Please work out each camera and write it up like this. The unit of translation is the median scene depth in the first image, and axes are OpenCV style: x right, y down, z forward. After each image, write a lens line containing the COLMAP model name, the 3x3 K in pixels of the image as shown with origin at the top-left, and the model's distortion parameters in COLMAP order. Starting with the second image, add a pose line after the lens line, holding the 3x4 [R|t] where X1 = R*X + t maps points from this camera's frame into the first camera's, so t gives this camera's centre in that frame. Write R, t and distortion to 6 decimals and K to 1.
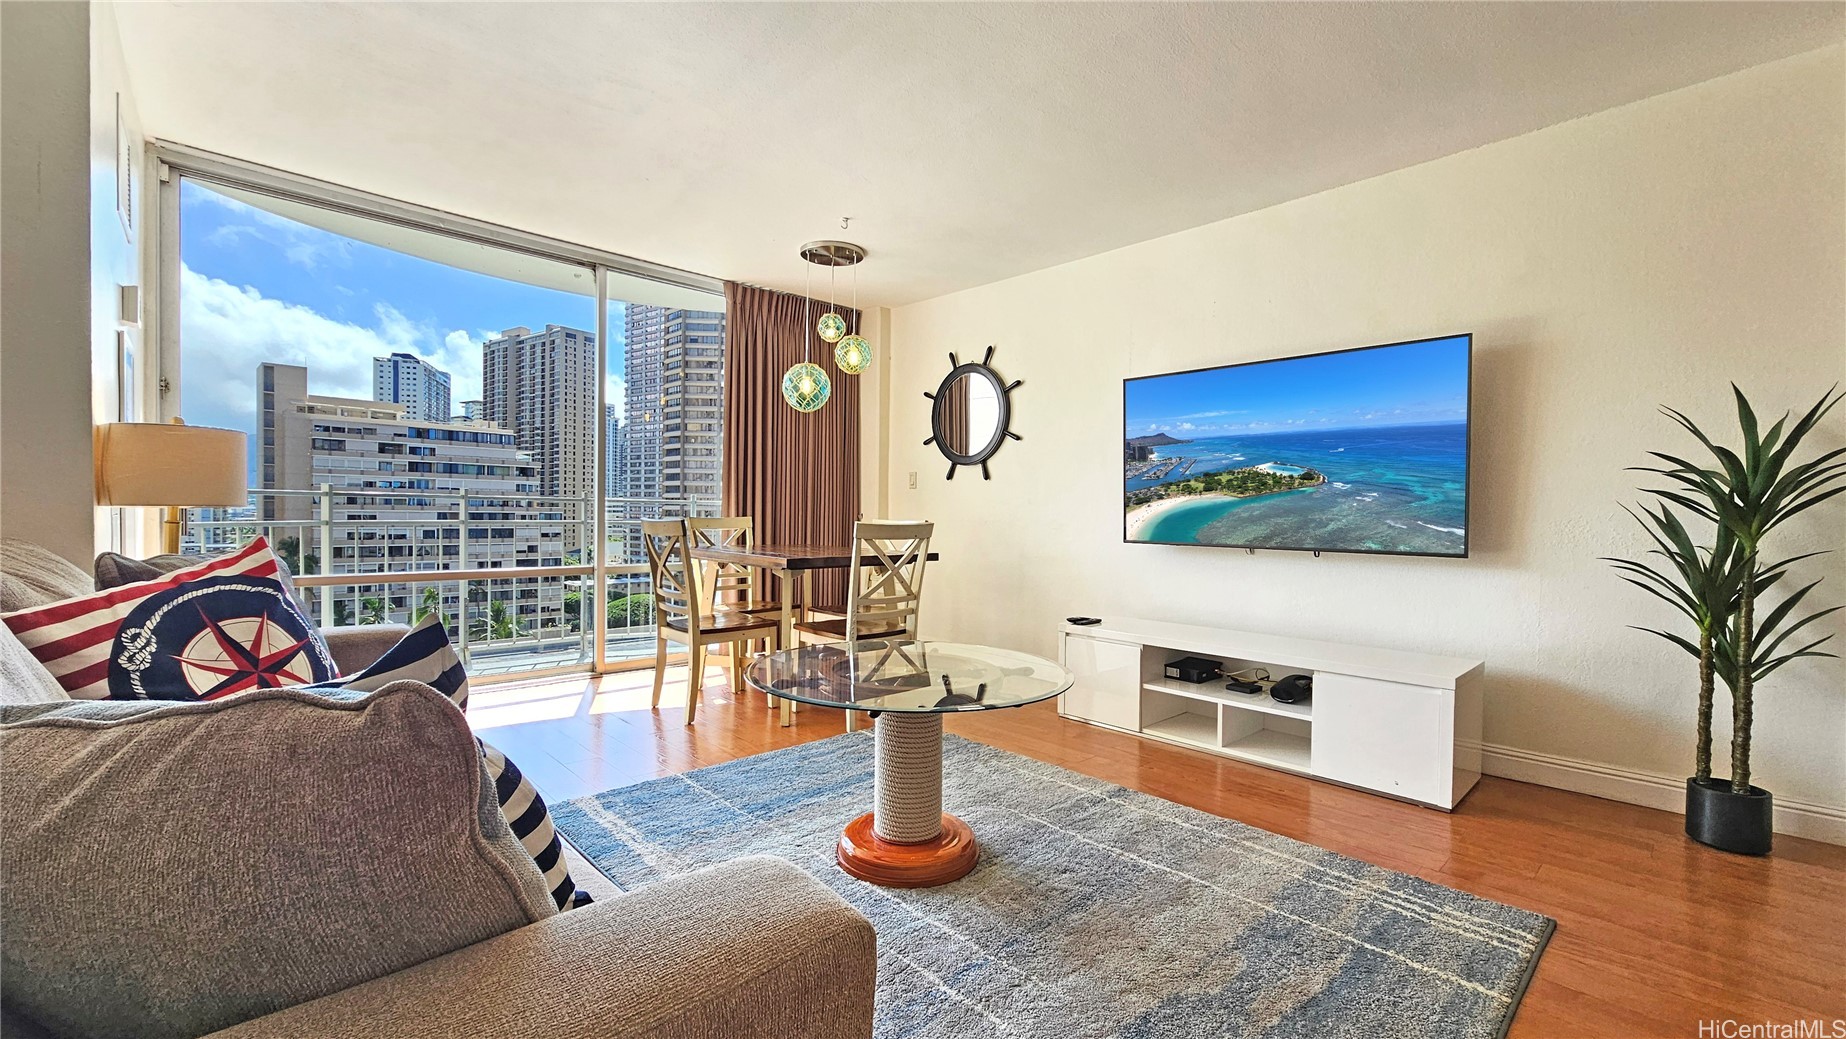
lens RADIAL K [[748.8, 0, 896.4], [0, 748.8, 530.6], [0, 0, 1]] dist [0.003883, -0.001974]
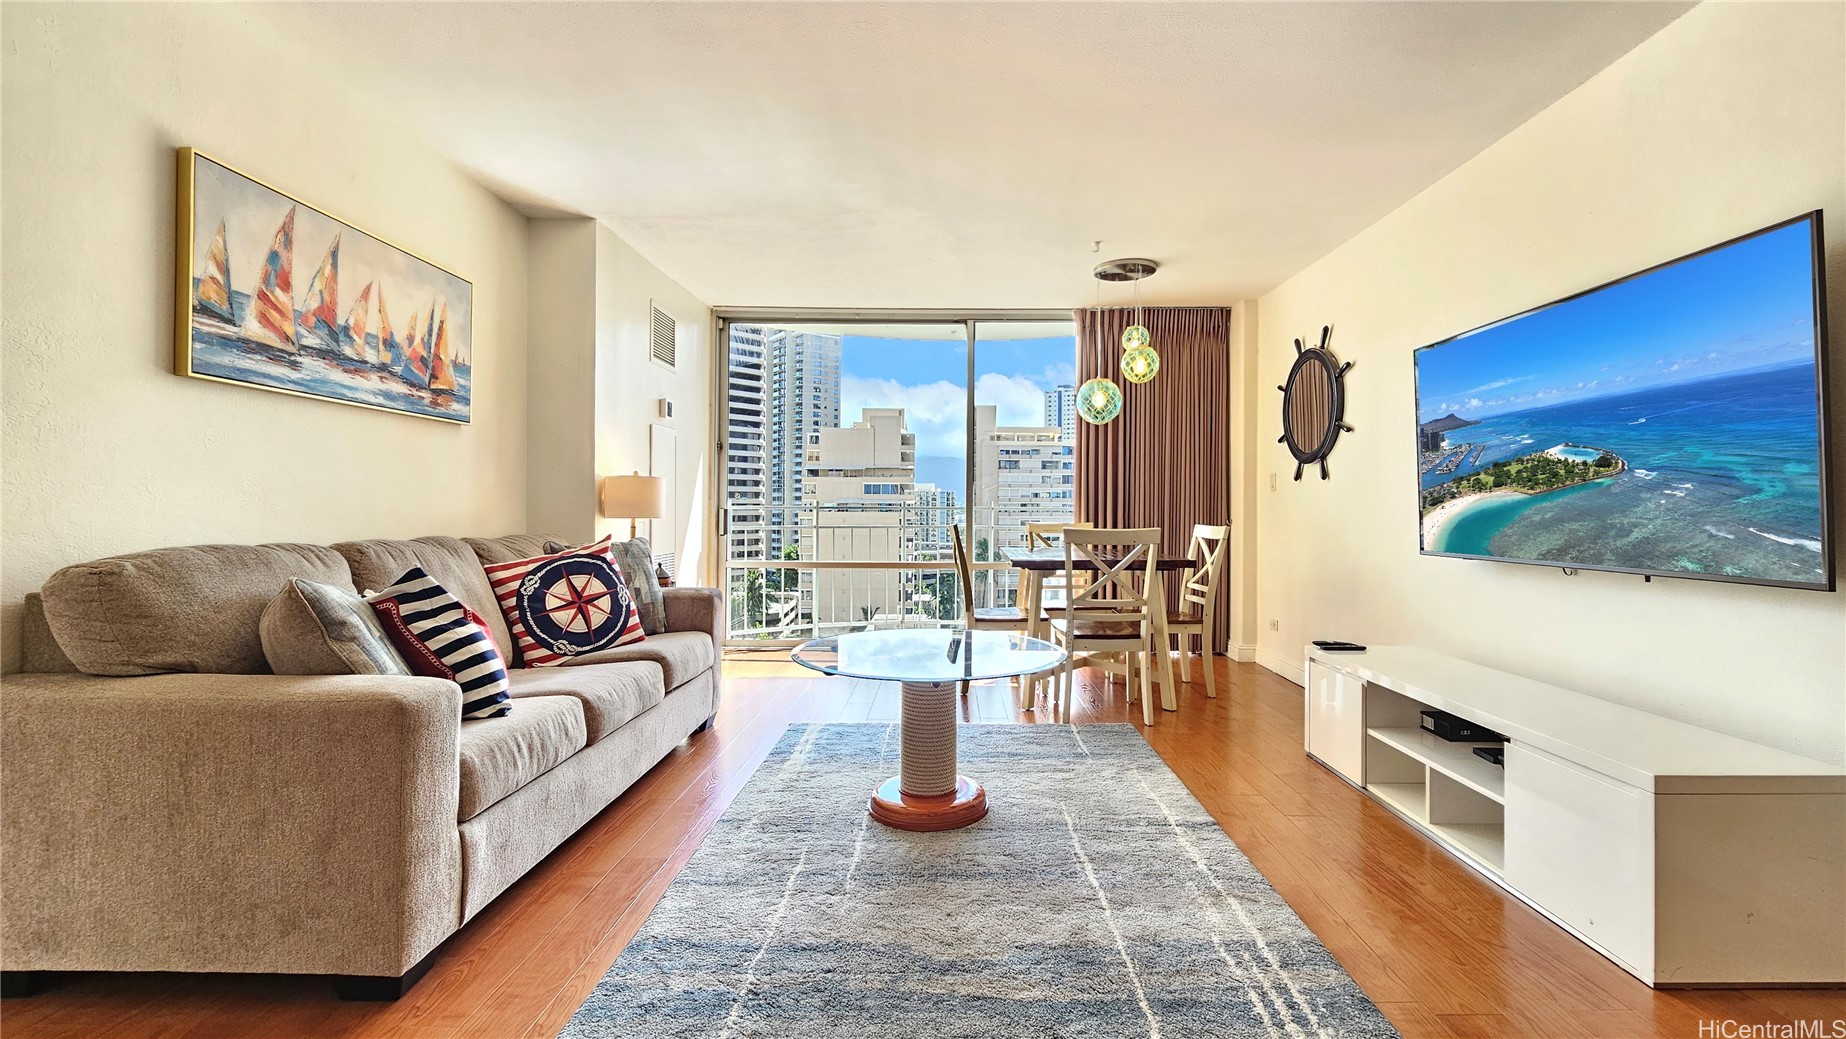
lens RADIAL K [[748.8, 0, 949.3], [0, 748.8, 513.5], [0, 0, 1]] dist [0.003883, -0.001974]
pose [[0.739508, -0.009890, -0.673075, 0.378124], [-0.009299, 0.999647, -0.024905, -0.001818], [0.673083, 0.024676, 0.739155, 0.060901]]
